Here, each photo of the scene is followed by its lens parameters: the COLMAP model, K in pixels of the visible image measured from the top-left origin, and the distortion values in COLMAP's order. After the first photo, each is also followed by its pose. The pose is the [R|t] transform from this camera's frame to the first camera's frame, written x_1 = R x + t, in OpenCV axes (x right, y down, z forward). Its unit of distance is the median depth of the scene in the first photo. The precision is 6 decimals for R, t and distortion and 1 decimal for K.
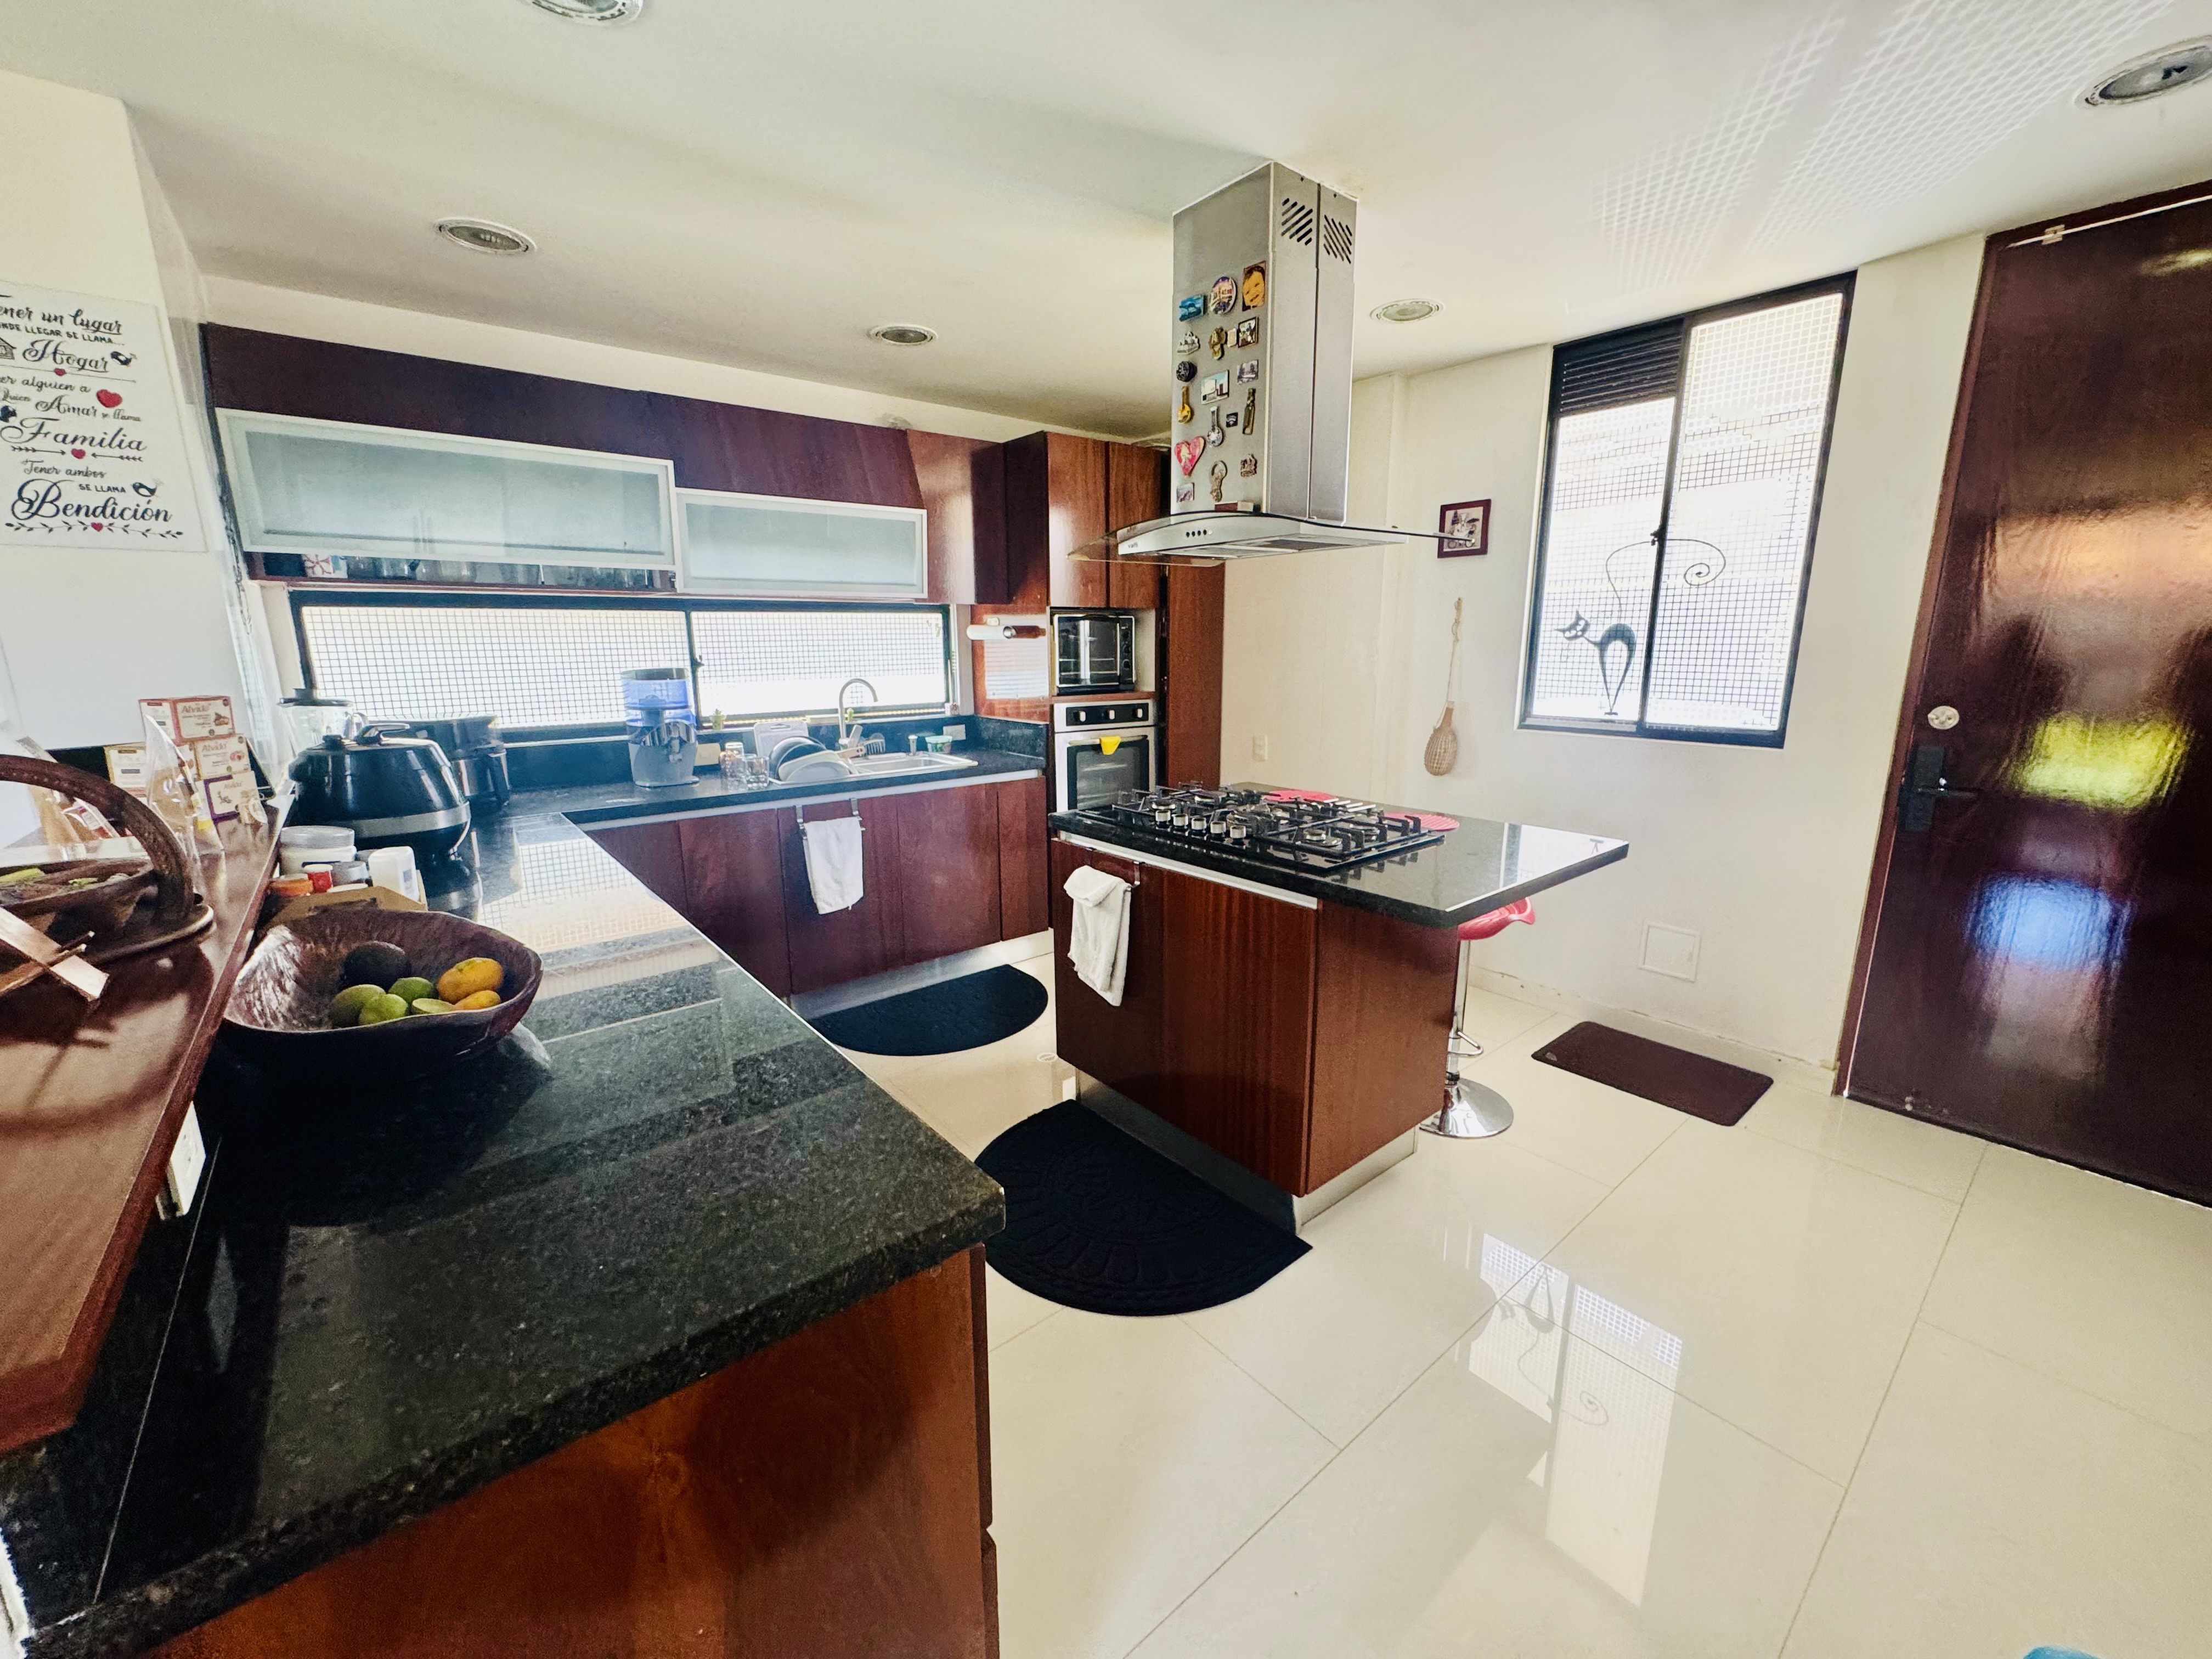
lens RADIAL K [[881.5, 0, 1097.3], [0, 881.5, 825.7], [0, 0, 1]] dist [-0.002581, 0.000487]
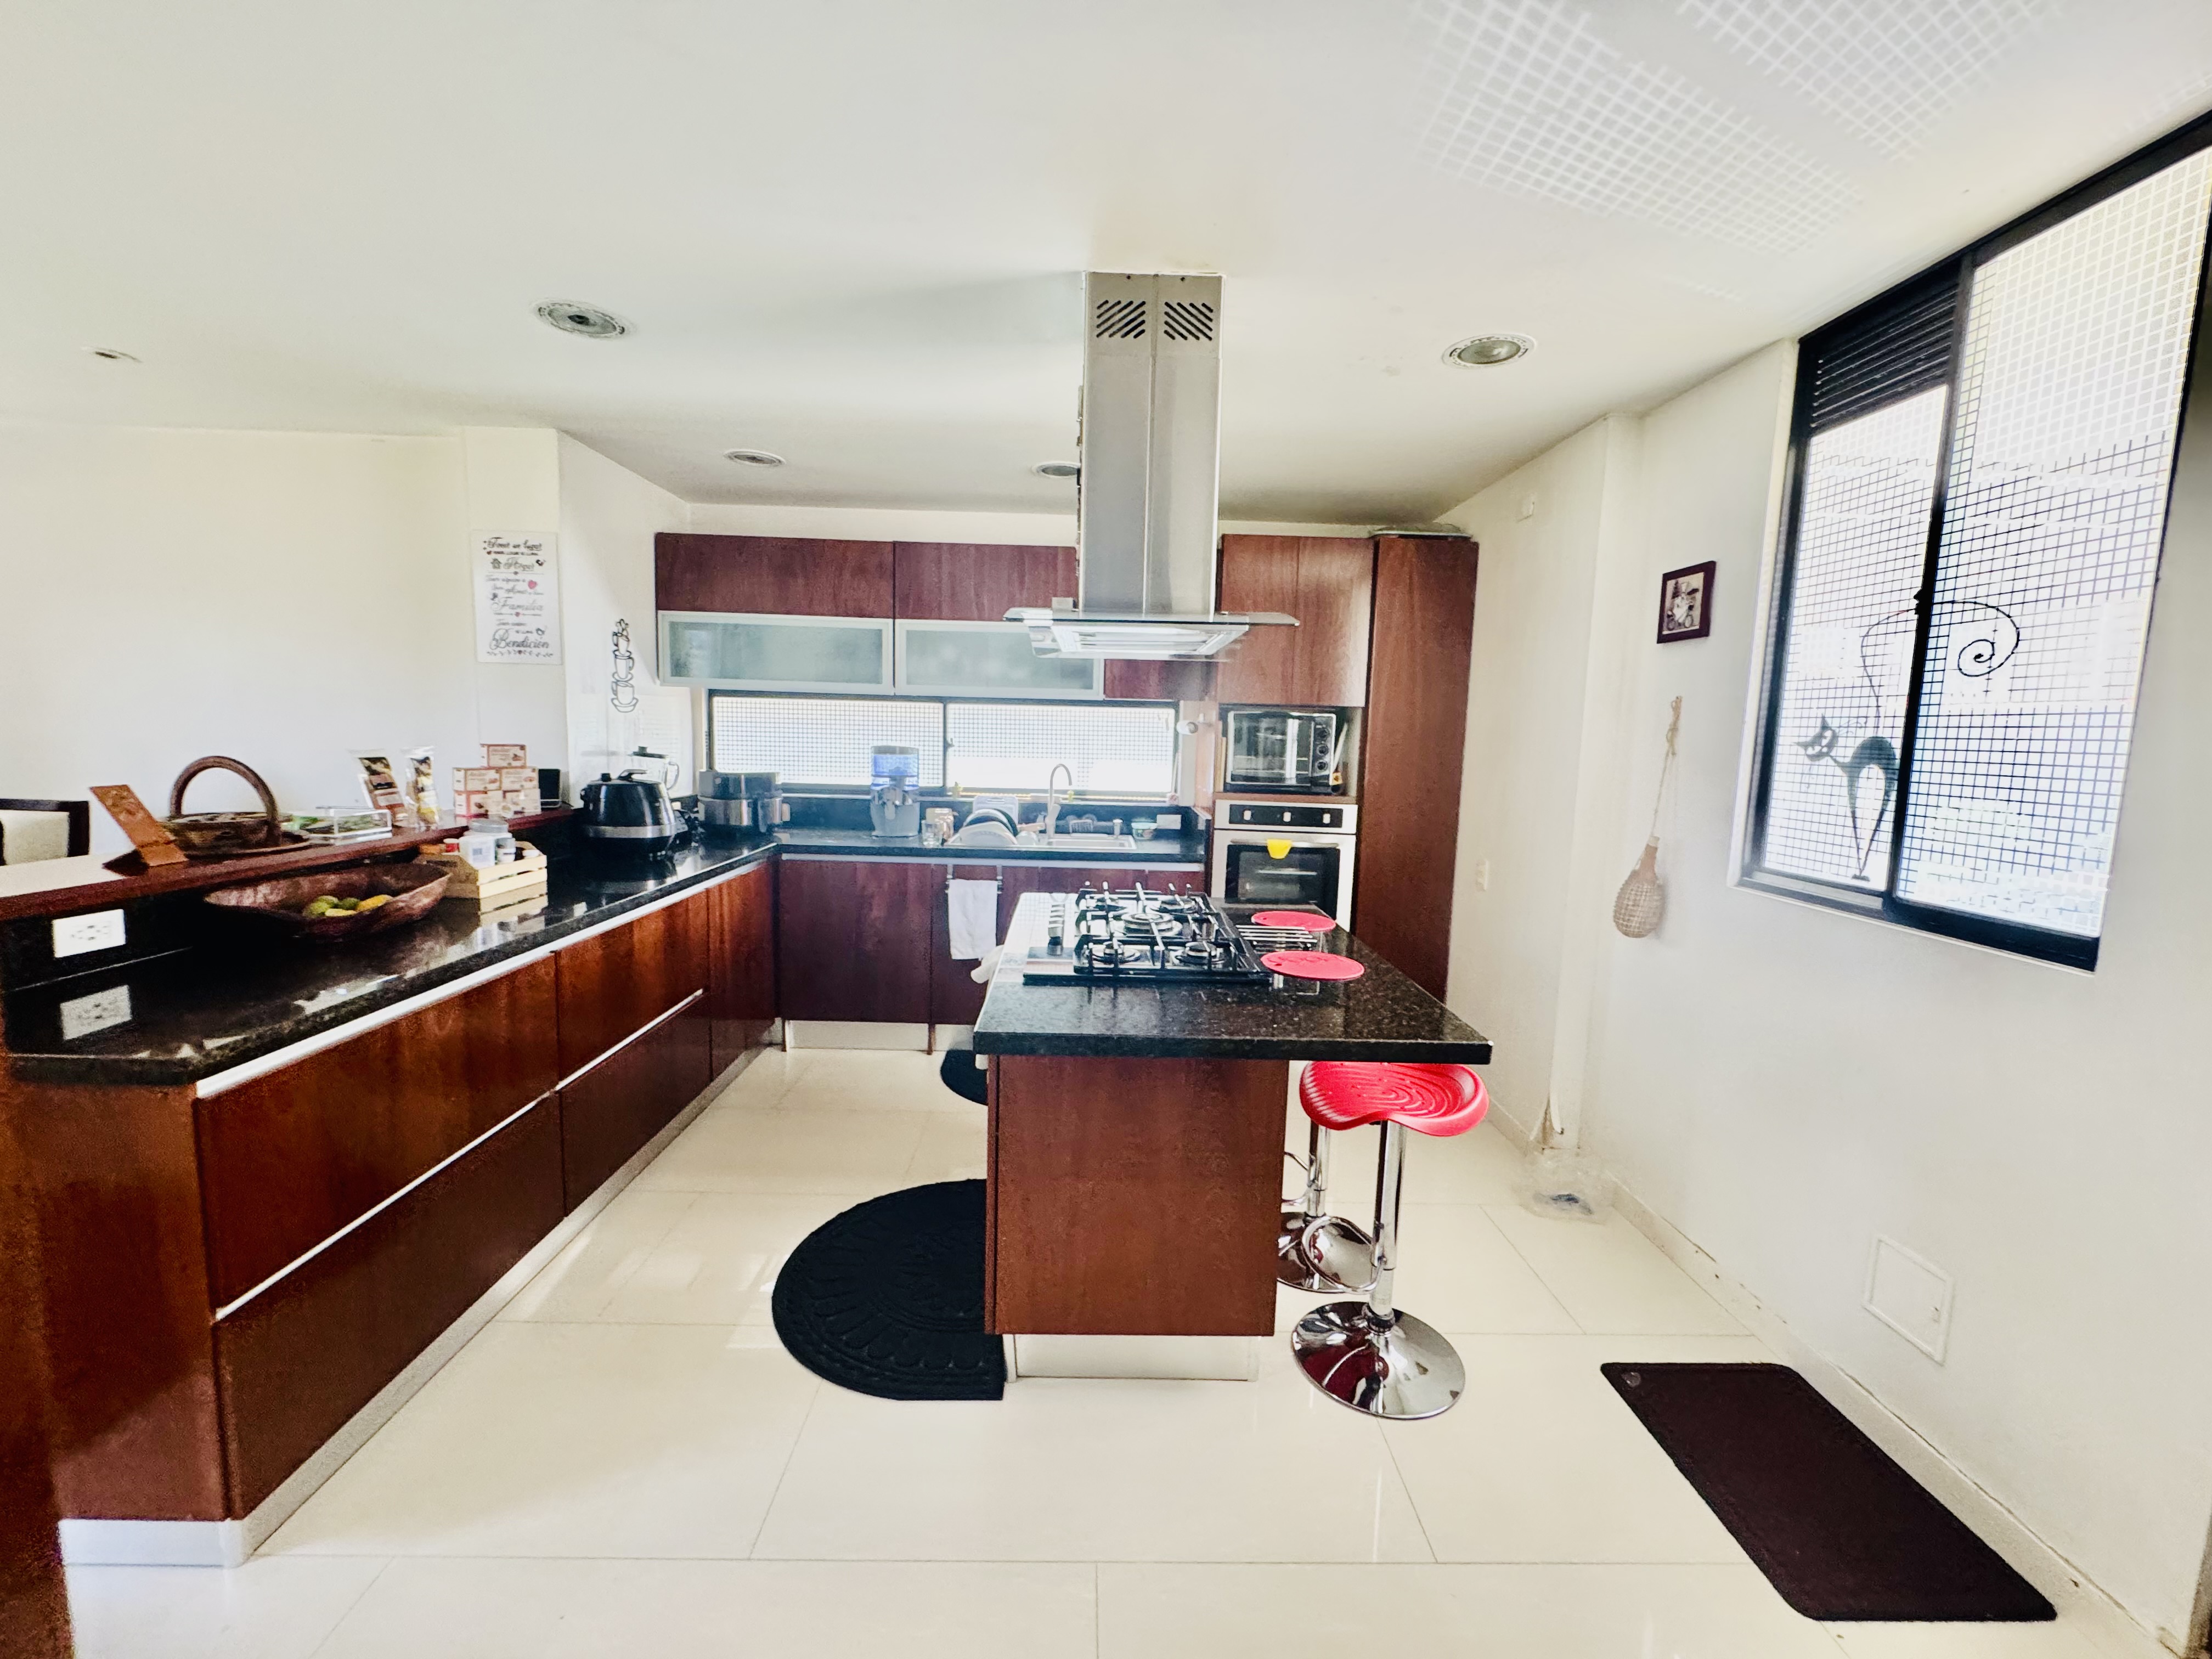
lens RADIAL K [[881.5, 0, 1099.7], [0, 881.5, 826.5], [0, 0, 1]] dist [-0.002581, 0.000487]
pose [[0.784278, 0.095652, -0.612991, 0.537241], [-0.161037, 0.985564, -0.052246, -0.043021], [0.599145, 0.139690, 0.788361, 0.176405]]
